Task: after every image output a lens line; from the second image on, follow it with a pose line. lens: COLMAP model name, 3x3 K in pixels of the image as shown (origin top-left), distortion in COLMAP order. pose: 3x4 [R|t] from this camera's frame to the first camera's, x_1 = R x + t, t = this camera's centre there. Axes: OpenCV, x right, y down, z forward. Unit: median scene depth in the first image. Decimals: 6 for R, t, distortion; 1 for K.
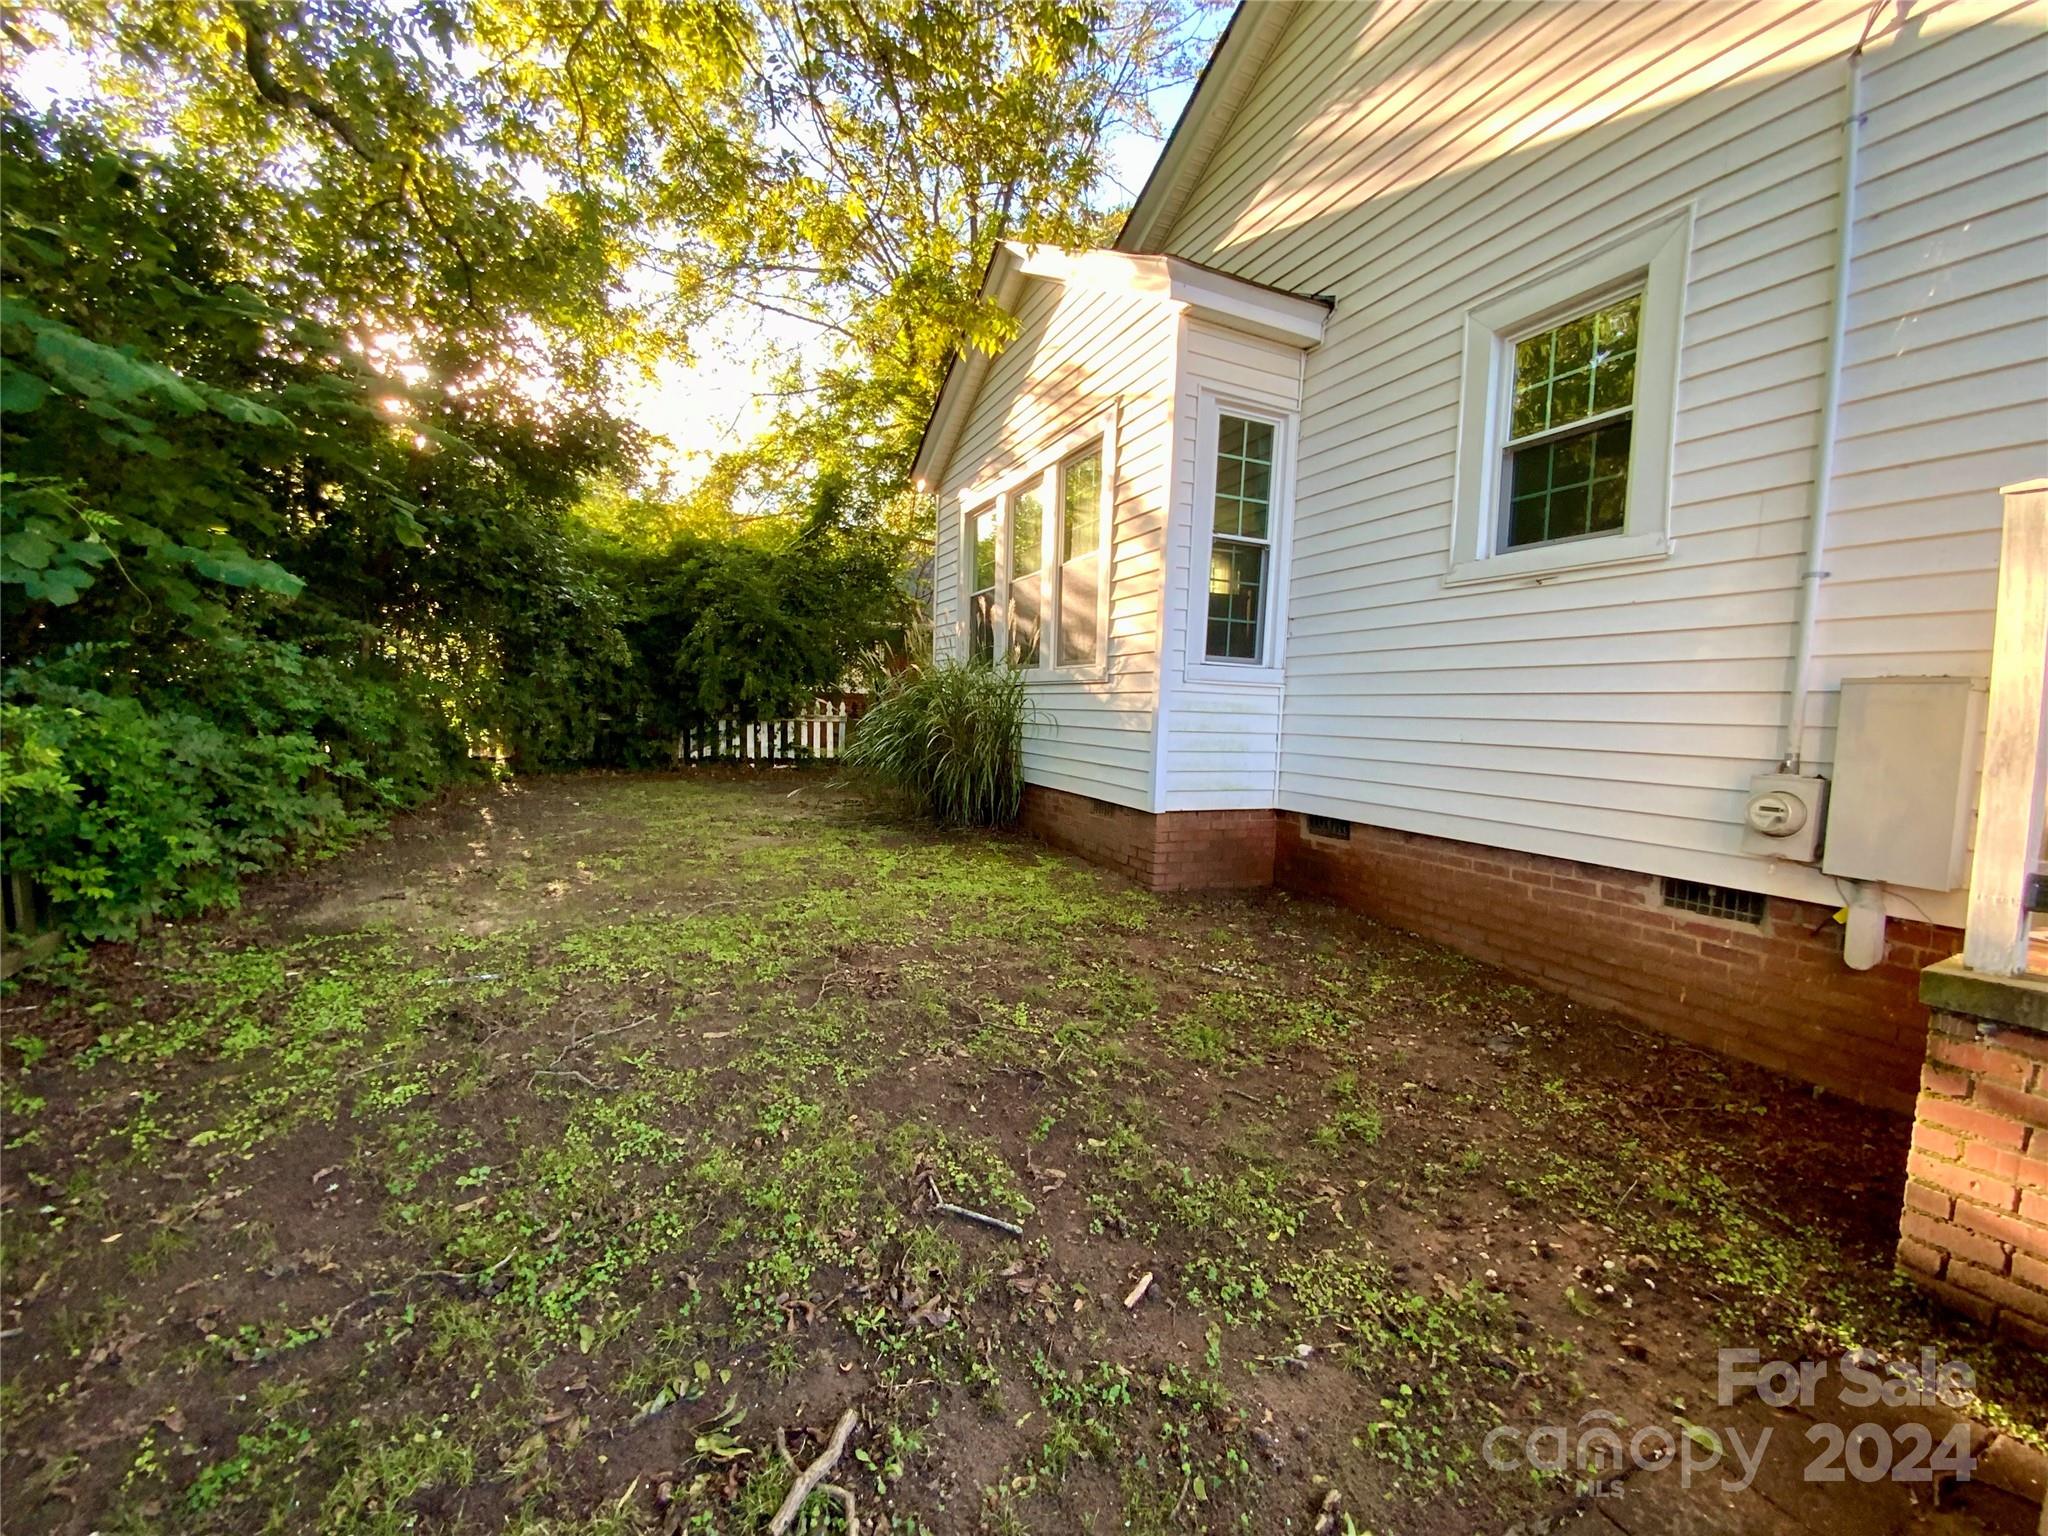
lens RADIAL K [[839.2, 0, 1030.4], [0, 839.2, 760.2], [0, 0, 1]] dist [0.020778, -0.019112]
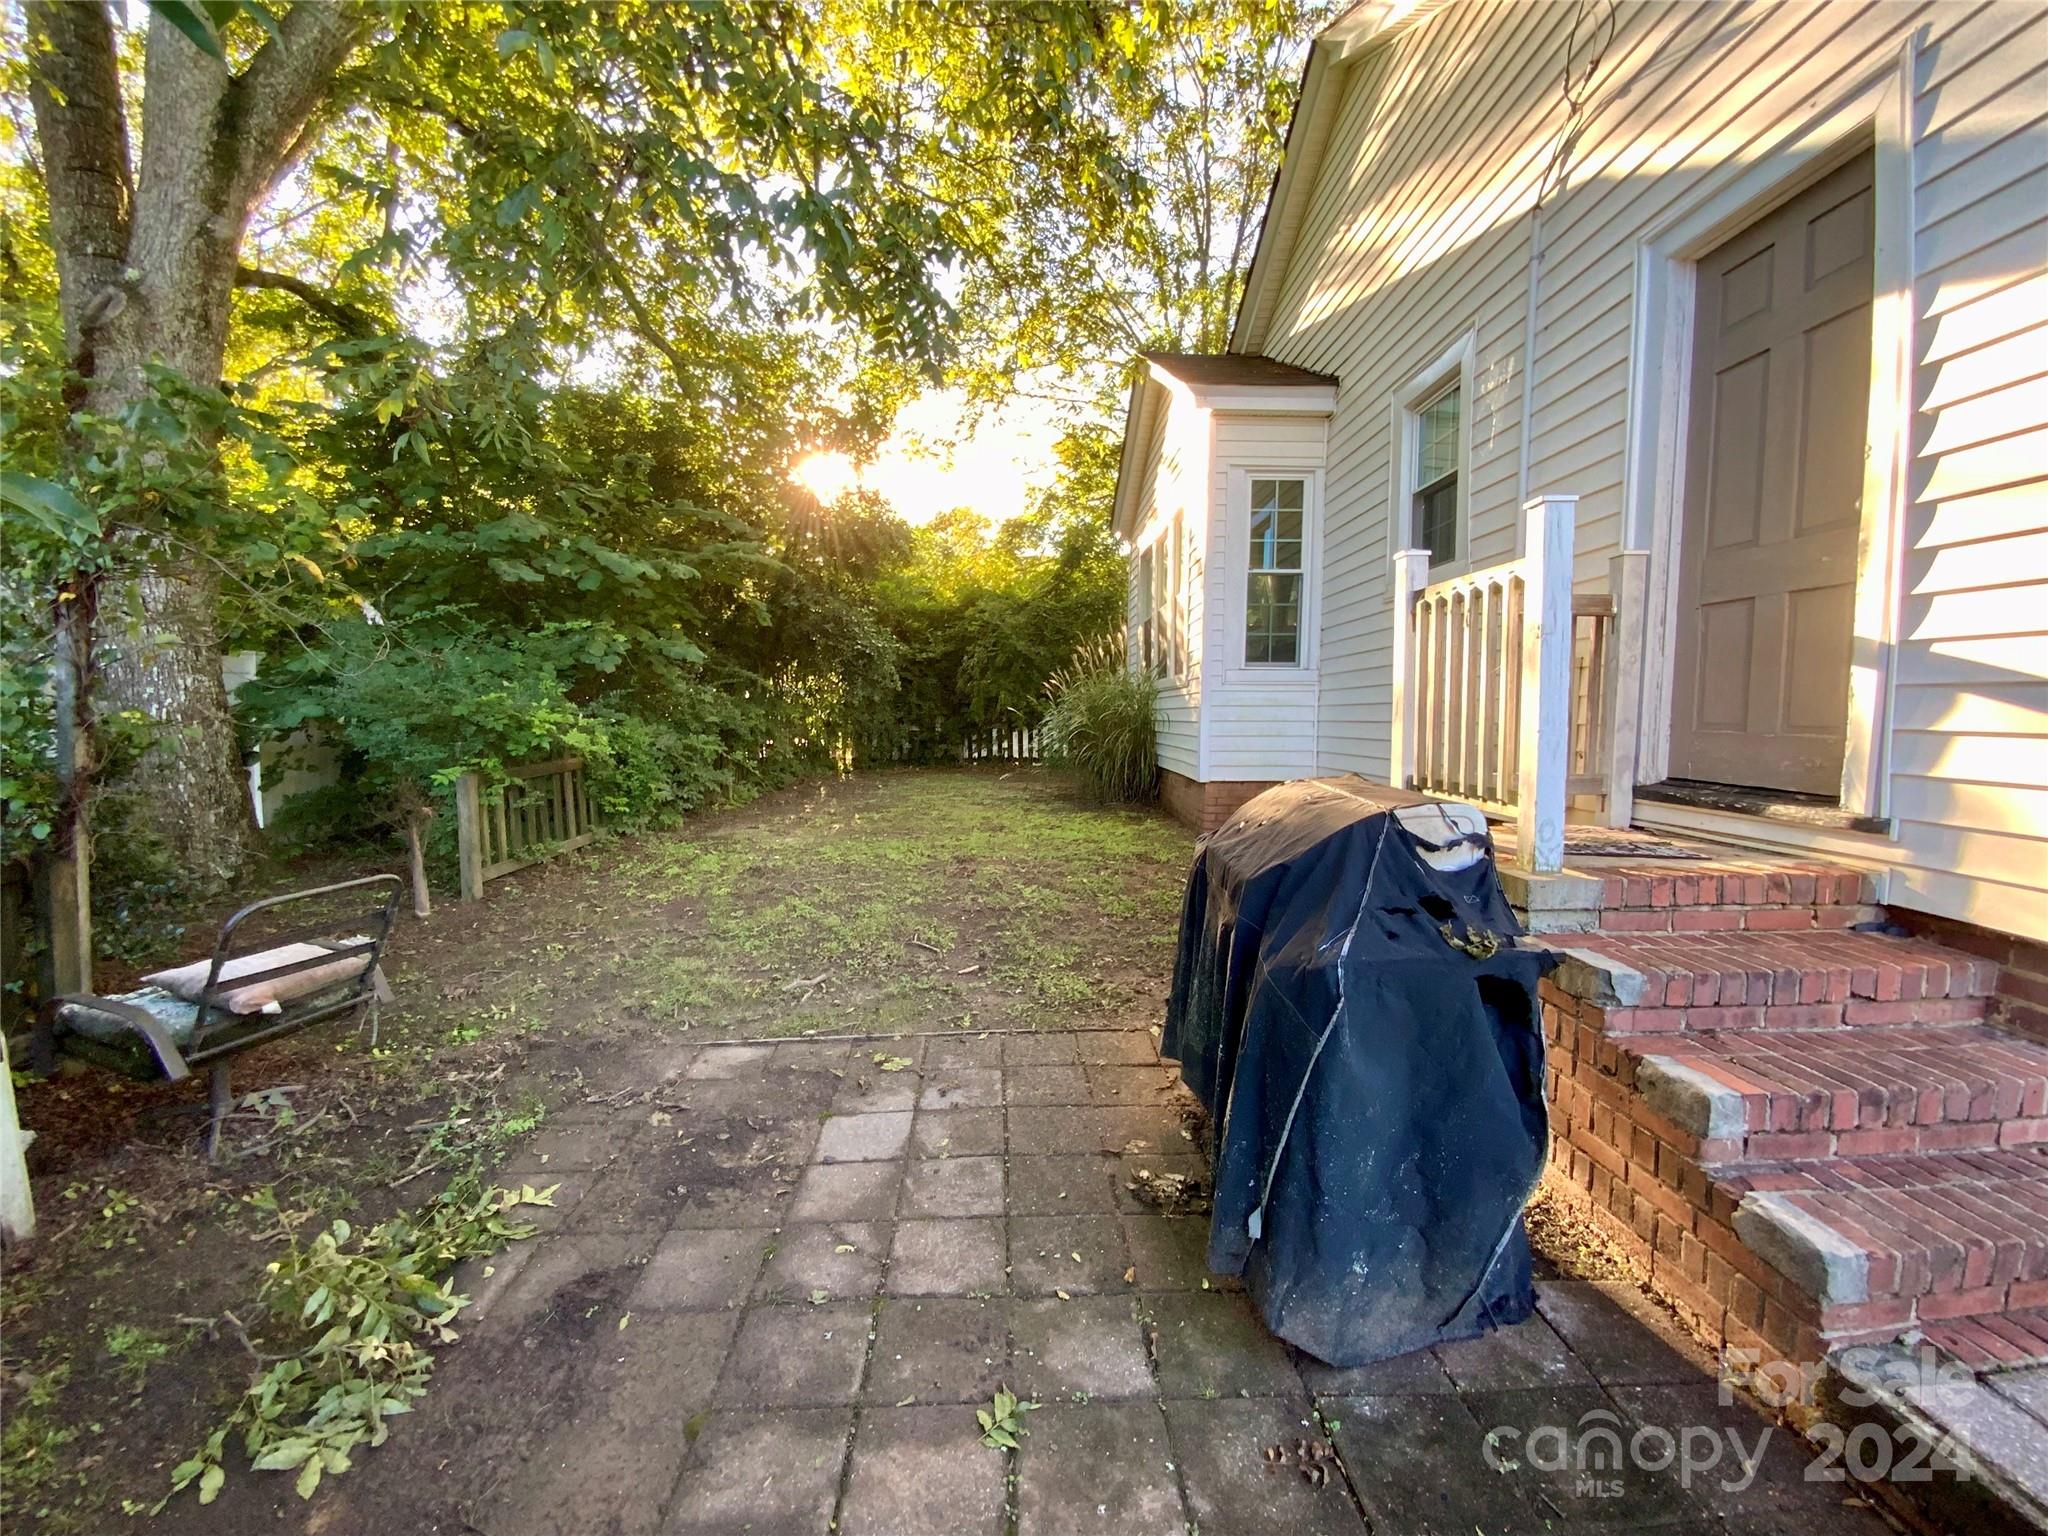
lens RADIAL K [[839.2, 0, 1030.4], [0, 839.2, 760.2], [0, 0, 1]] dist [0.020778, -0.019112]
pose [[0.917704, -0.010233, -0.397133, 0.417326], [0.004072, 0.999858, -0.016355, 0.047957], [0.397244, 0.013392, 0.917615, -0.336968]]
